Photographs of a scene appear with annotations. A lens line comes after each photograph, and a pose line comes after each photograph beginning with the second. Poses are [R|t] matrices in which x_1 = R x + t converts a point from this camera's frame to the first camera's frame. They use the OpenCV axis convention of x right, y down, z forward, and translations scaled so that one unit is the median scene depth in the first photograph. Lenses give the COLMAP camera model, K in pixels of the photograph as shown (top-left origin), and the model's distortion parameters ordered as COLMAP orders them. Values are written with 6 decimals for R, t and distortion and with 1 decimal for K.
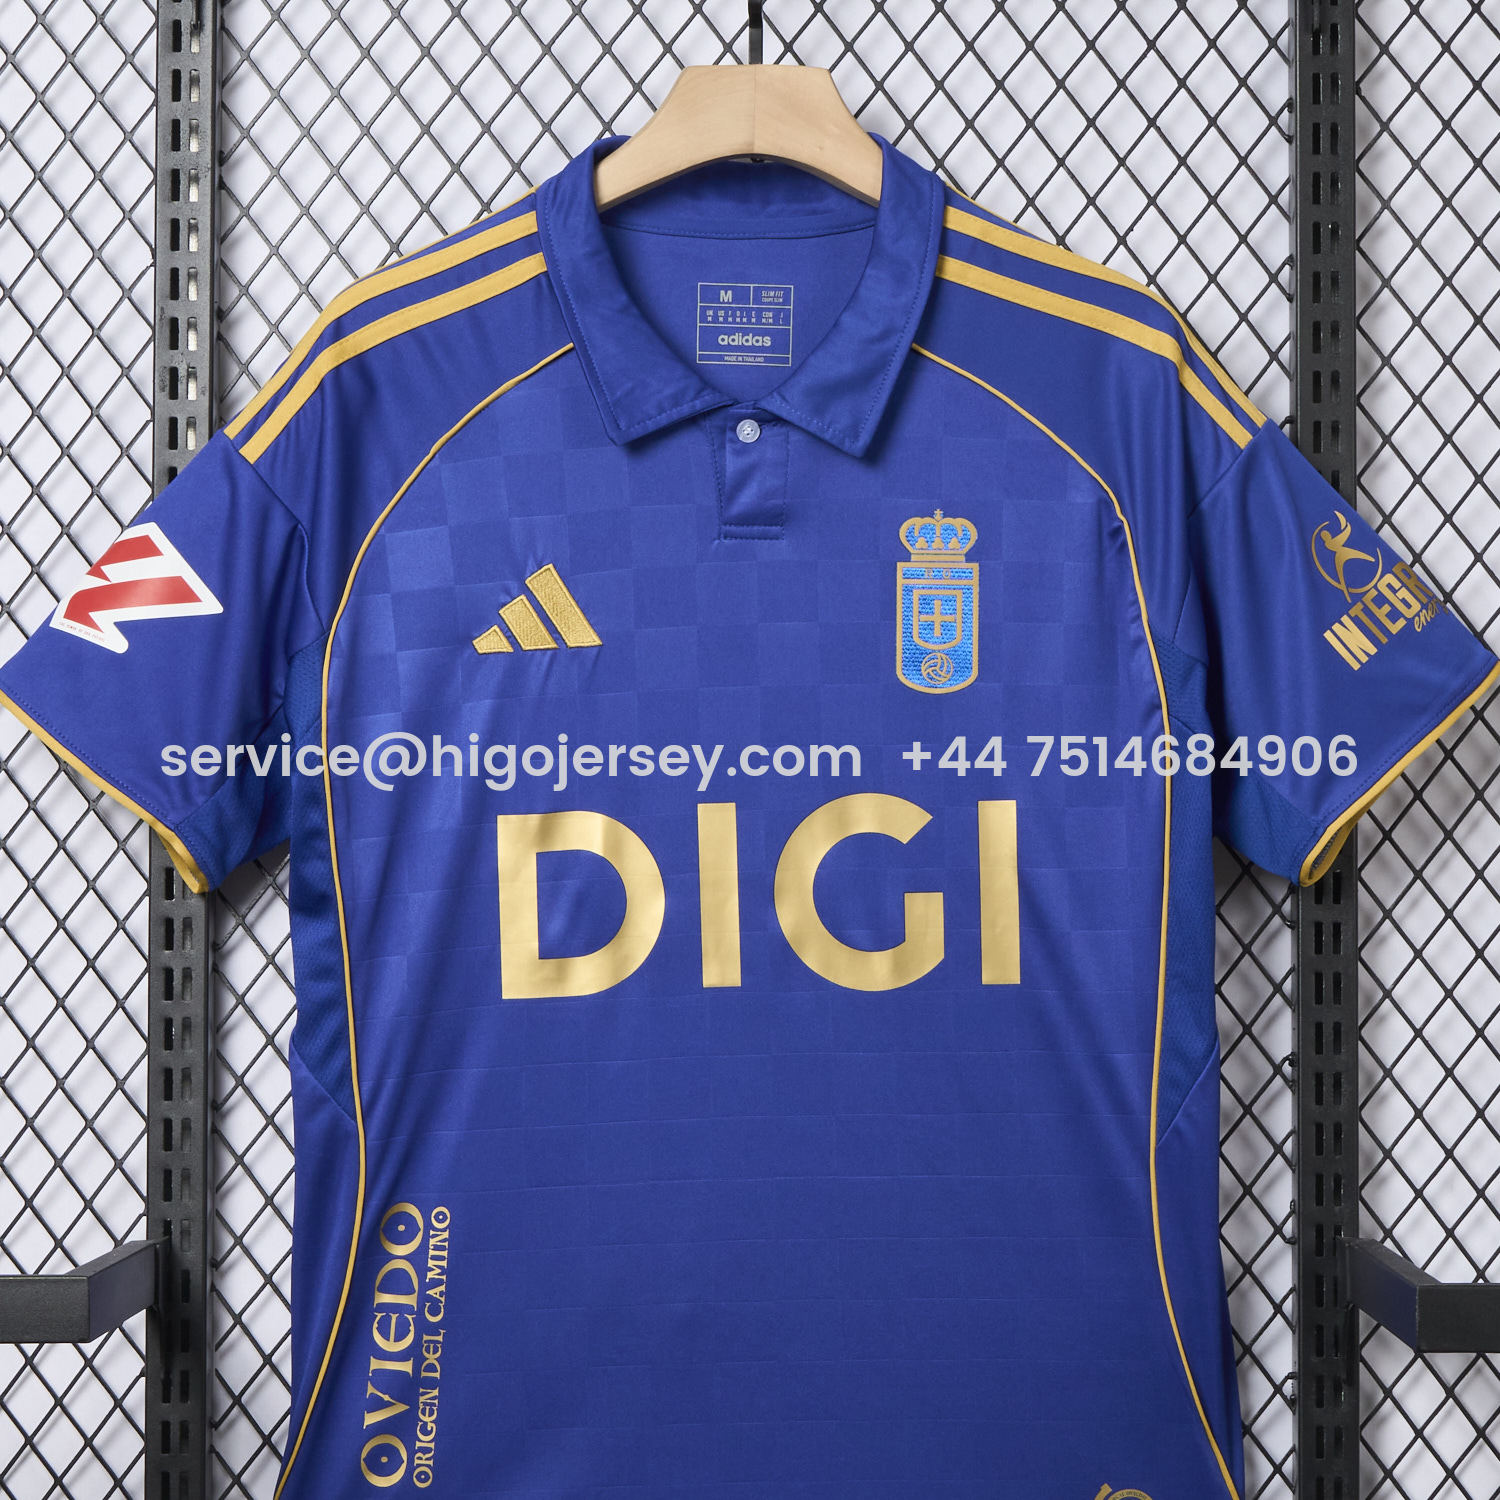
lens RADIAL K [[4403.4, 0, 750.7], [0, 4403.4, 753.2], [0, 0, 1]] dist [0.093251, 0.000000]
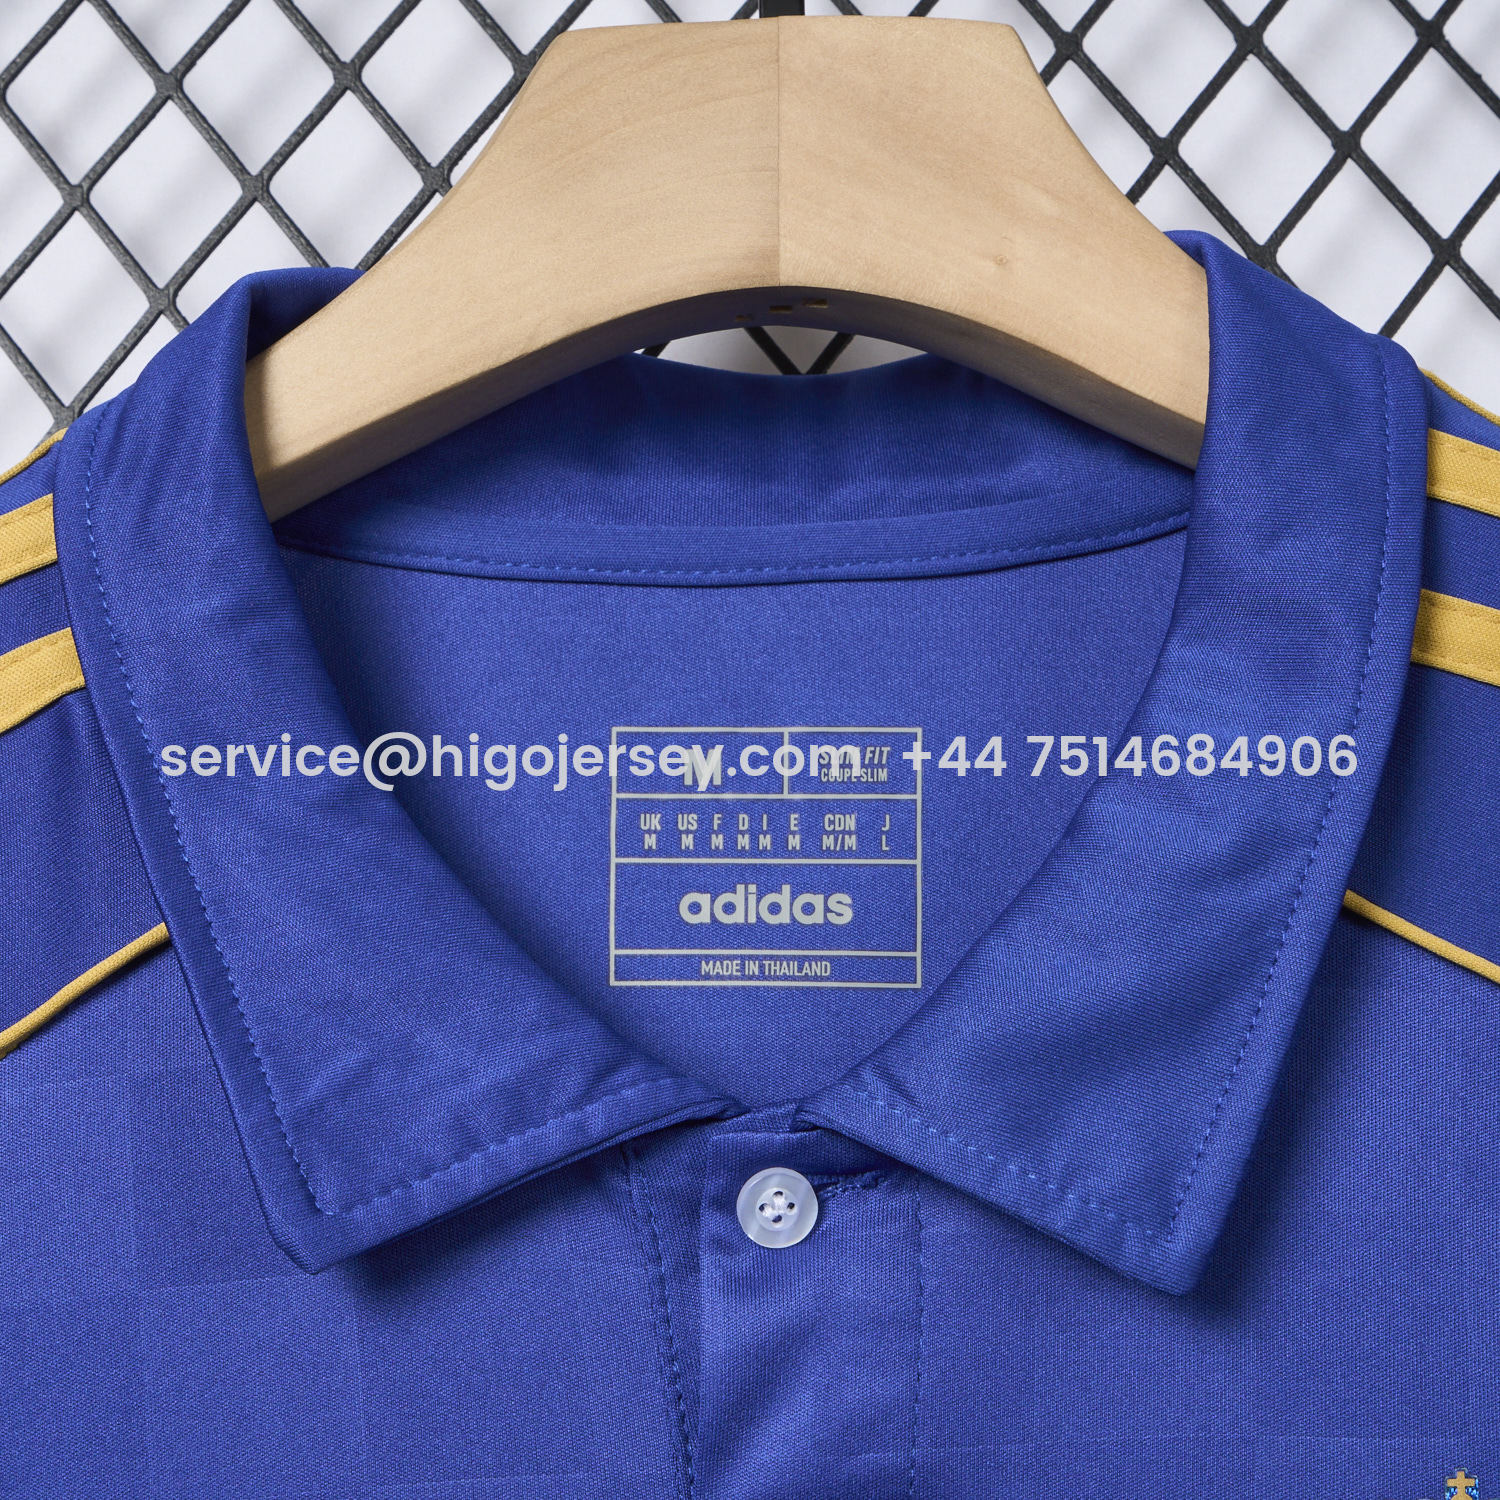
lens RADIAL K [[4403.4, 0, 749.0], [0, 4403.4, 745.6], [0, 0, 1]] dist [0.093251, 0.000000]
pose [[0.999181, -0.027410, -0.029756, 0.006879], [0.021721, 0.983968, -0.177018, -0.052074], [0.034131, 0.176227, 0.983758, 0.713805]]
